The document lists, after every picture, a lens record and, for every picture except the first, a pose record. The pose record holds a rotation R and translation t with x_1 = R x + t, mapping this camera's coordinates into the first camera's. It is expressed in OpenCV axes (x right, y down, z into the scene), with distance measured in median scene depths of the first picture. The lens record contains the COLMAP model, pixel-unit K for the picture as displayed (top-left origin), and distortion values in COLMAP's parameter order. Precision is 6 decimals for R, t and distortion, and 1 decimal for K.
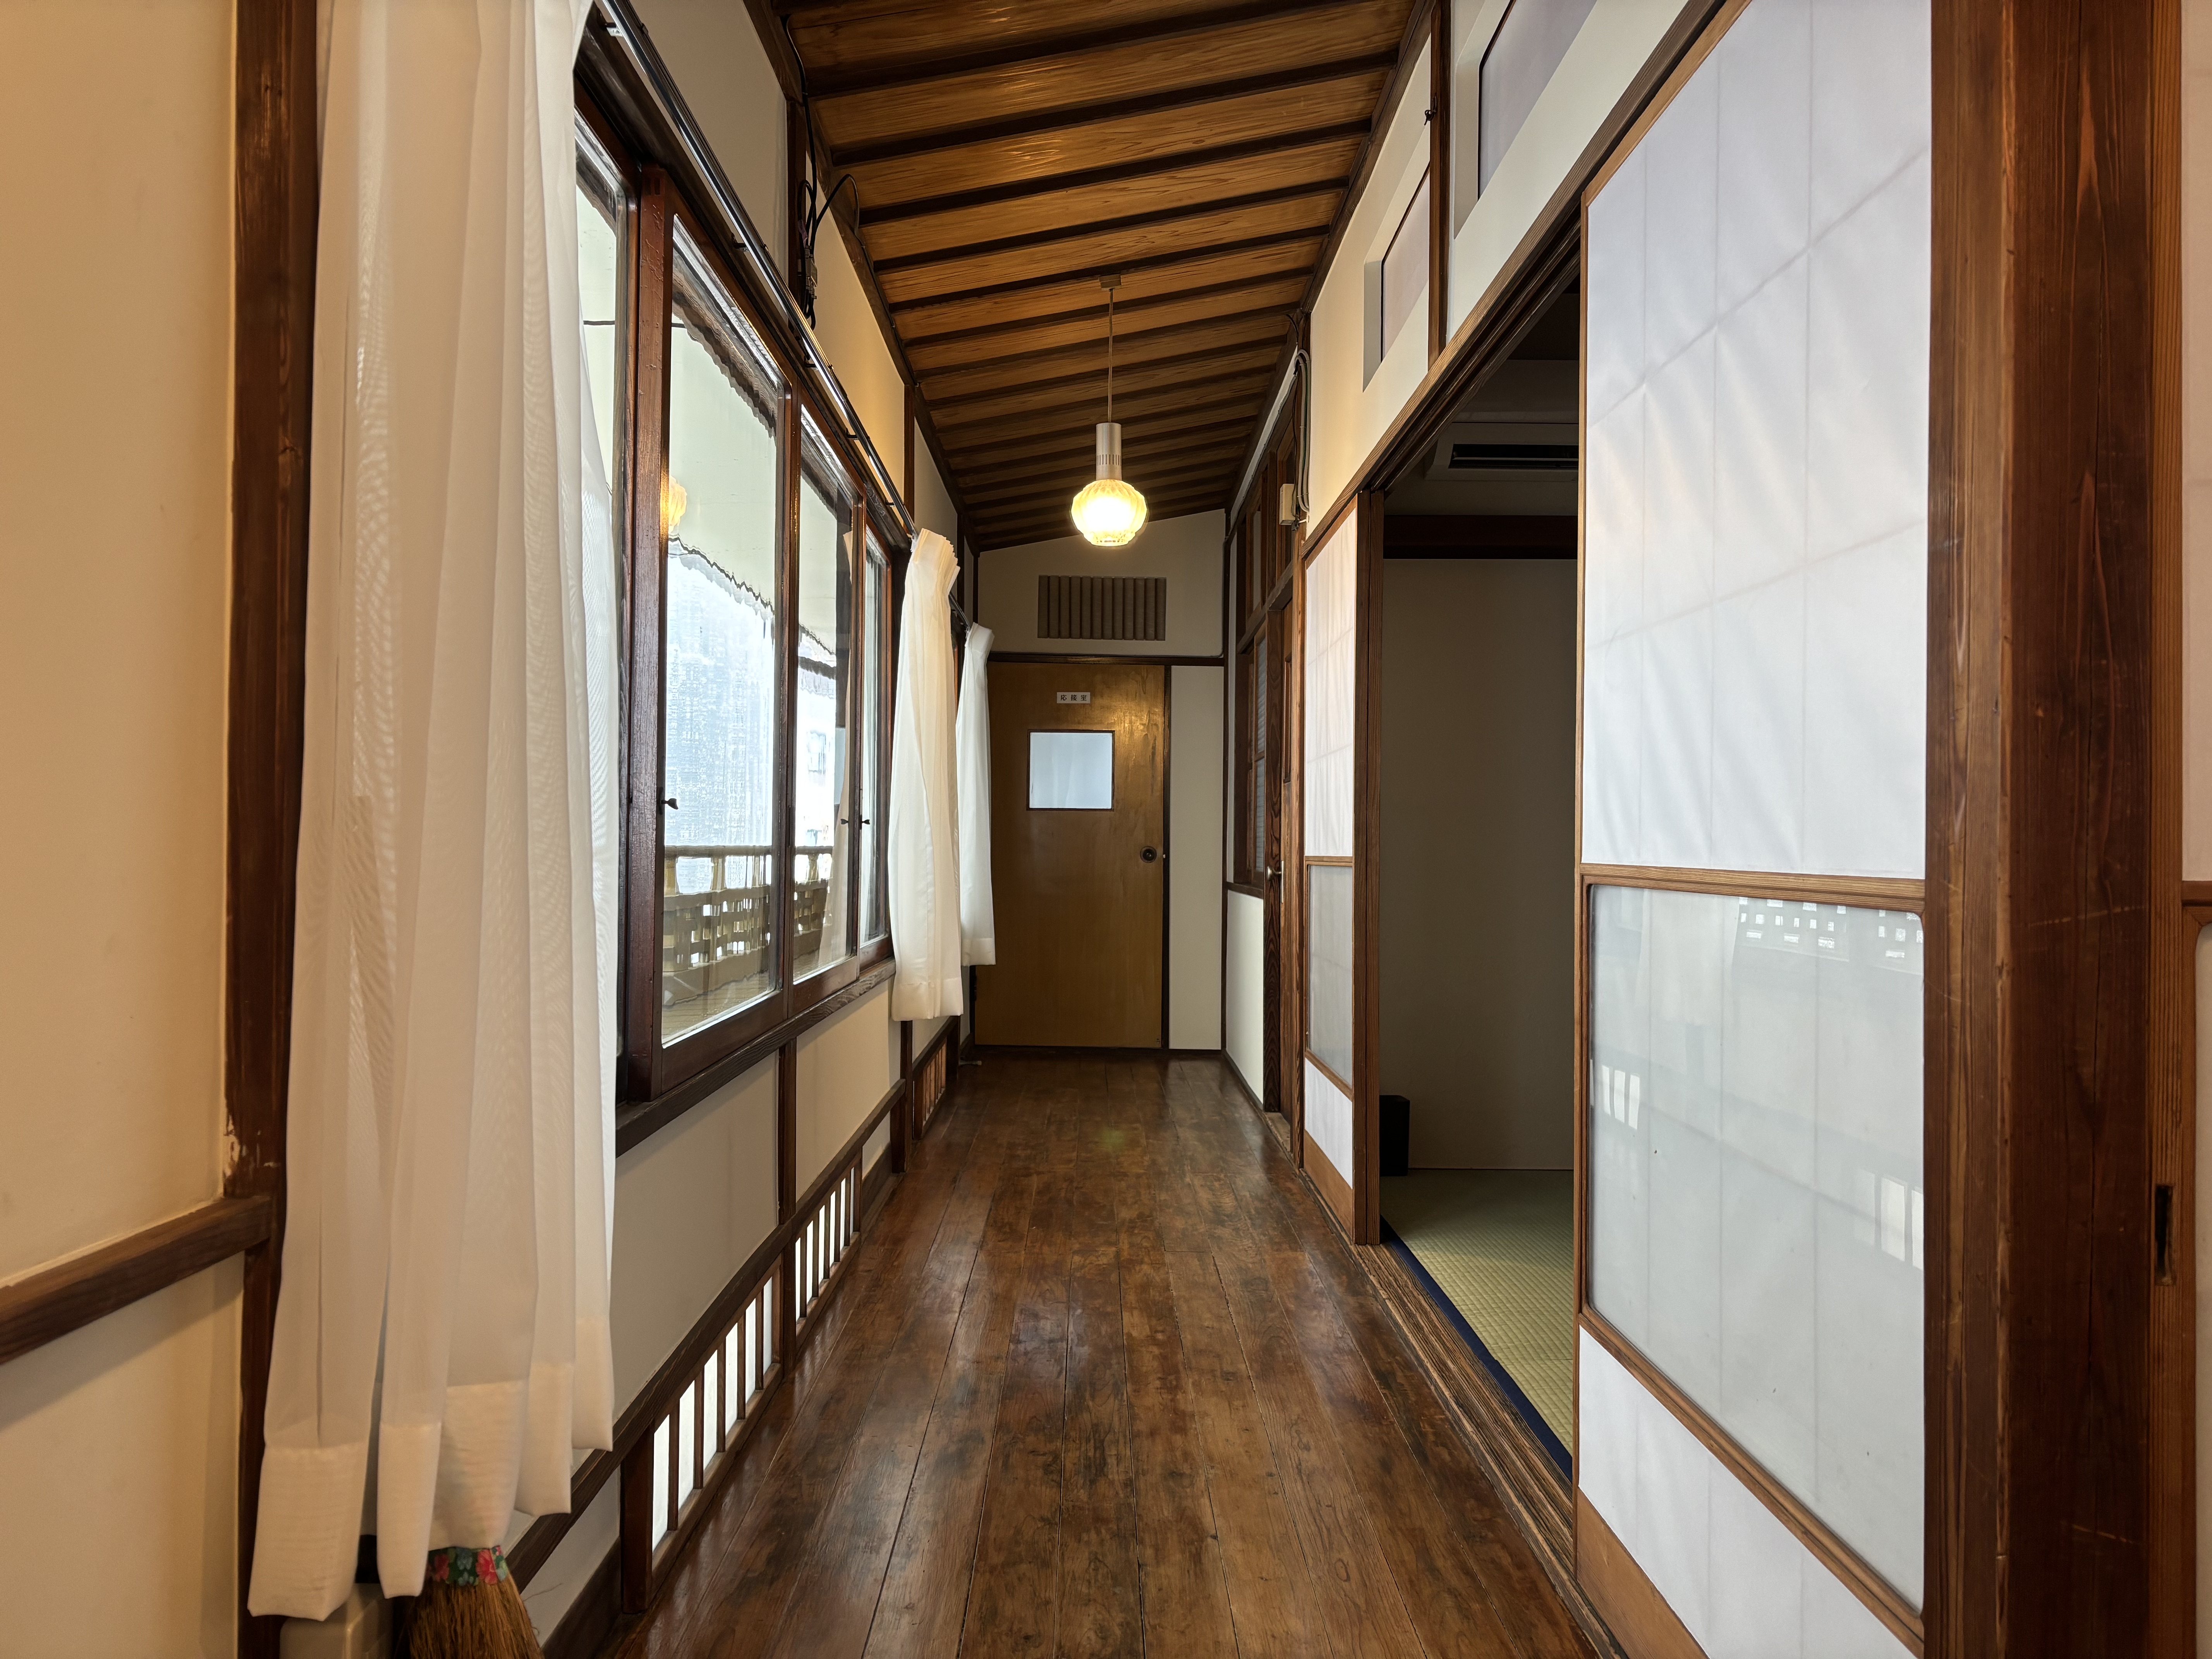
lens RADIAL K [[1647.2, 0, 1106.0], [0, 1647.2, 829.5], [0, 0, 1]] dist [0.074932, -0.072558]
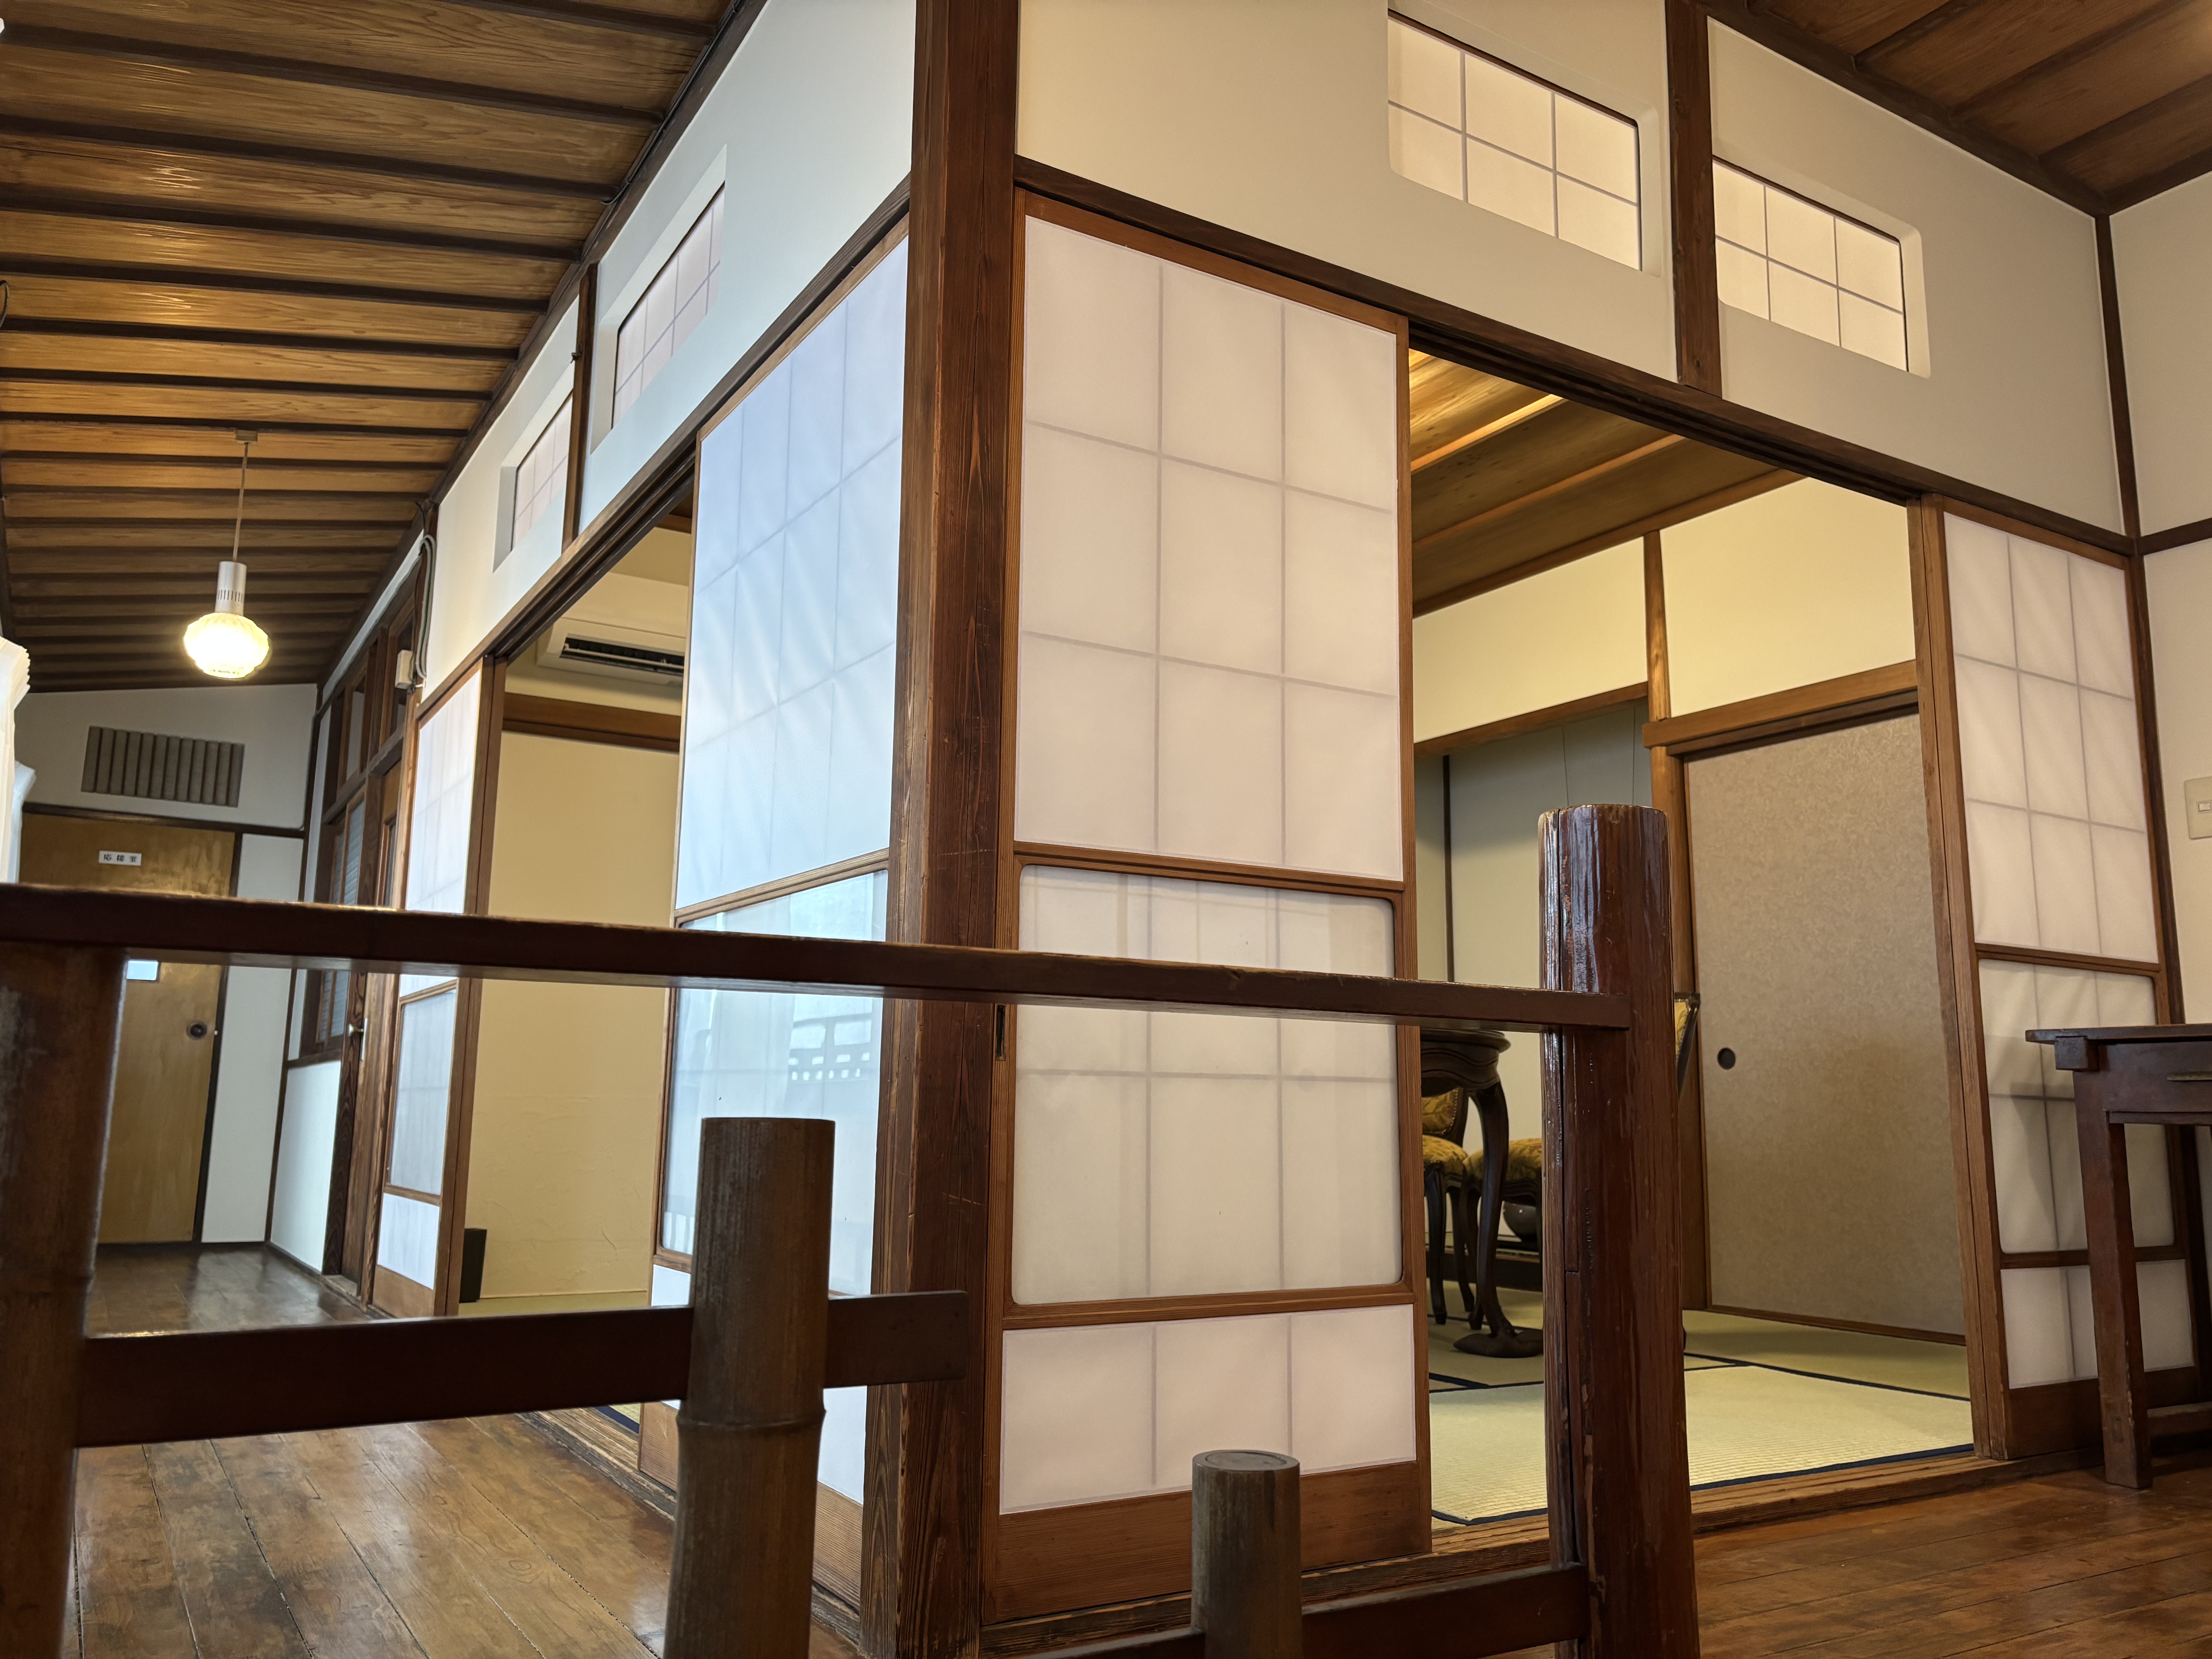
lens RADIAL K [[1672.0, 0, 1106.0], [0, 1672.0, 829.5], [0, 0, 1]] dist [0.036726, 0.001203]
pose [[0.855325, 0.088234, 0.510523, -0.057459], [-0.007737, 0.987457, -0.157701, 0.086833], [-0.518034, 0.130936, 0.845279, -0.168042]]
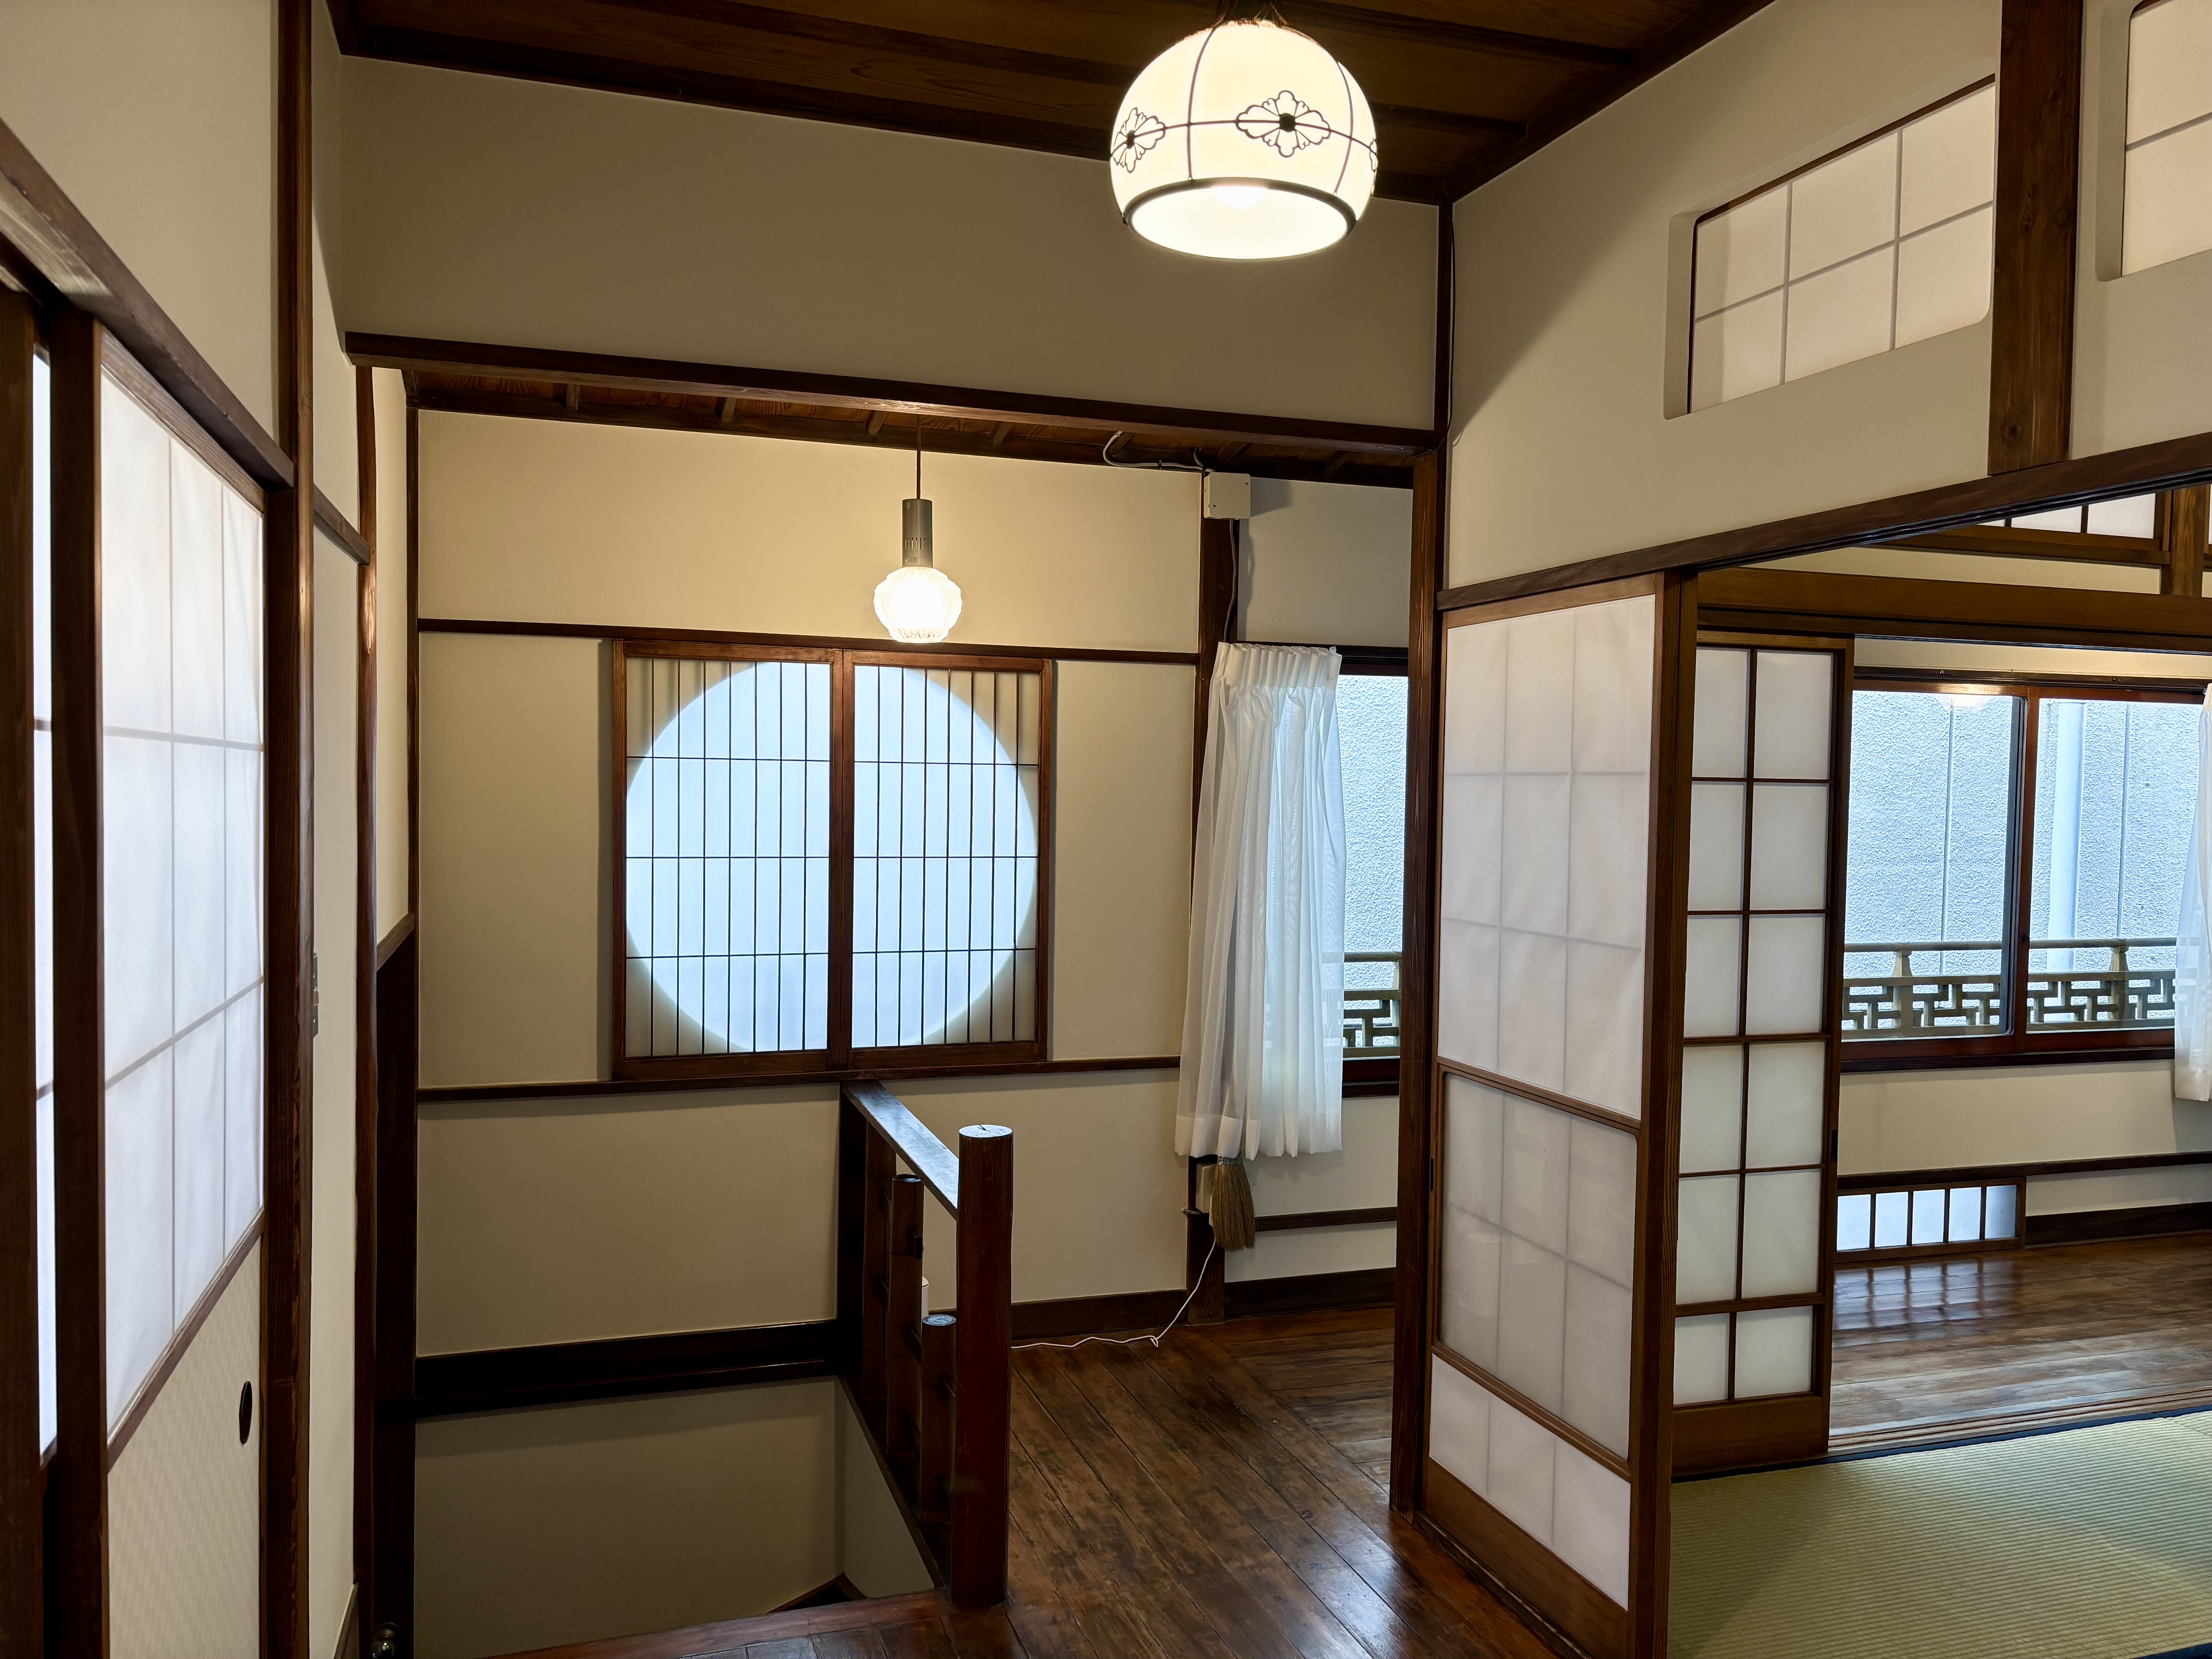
lens RADIAL K [[1672.0, 0, 1106.0], [0, 1672.0, 829.5], [0, 0, 1]] dist [0.036726, 0.001203]
pose [[0.308794, 0.026772, -0.950752, 0.879592], [-0.005155, 0.999636, 0.026474, -0.116723], [0.951115, -0.003274, 0.308819, -0.122743]]
